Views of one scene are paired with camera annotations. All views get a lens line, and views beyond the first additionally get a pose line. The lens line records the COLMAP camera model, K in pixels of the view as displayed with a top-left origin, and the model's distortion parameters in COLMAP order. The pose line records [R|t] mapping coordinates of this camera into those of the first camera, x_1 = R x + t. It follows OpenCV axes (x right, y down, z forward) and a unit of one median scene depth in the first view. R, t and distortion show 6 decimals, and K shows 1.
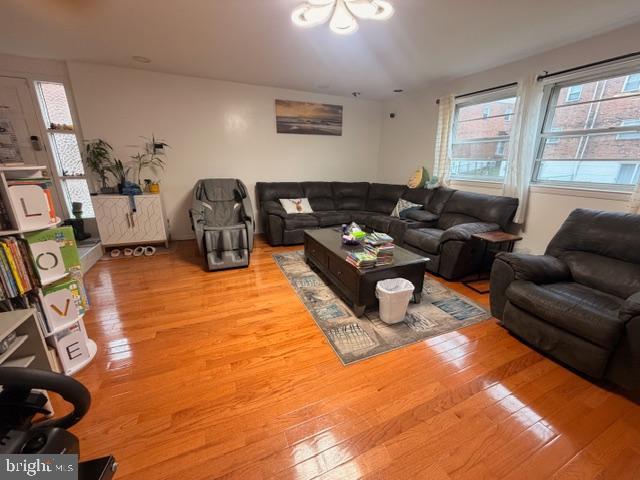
lens RADIAL K [[255.5, 0, 318.5], [0, 255.5, 239.3], [0, 0, 1]] dist [0.000659, -0.000009]
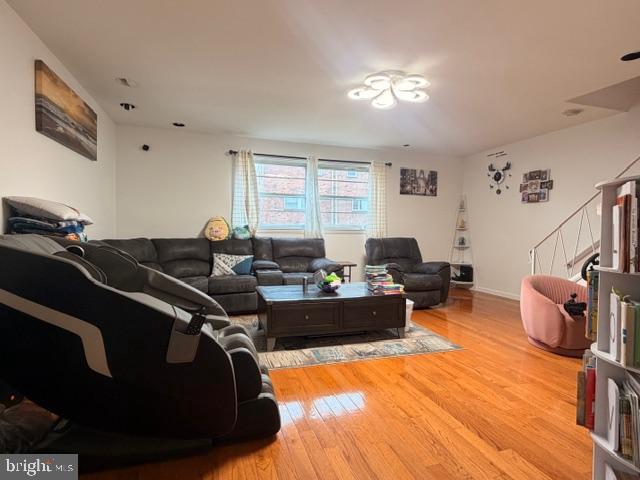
lens RADIAL K [[331.2, 0, 322.1], [0, 331.2, 240.1], [0, 0, 1]] dist [0.001801, 0.000262]
pose [[0.087961, -0.047061, 0.995012, -0.840534], [0.278774, 0.960132, 0.020767, -0.155999], [-0.956320, 0.275556, 0.097574, 0.689226]]
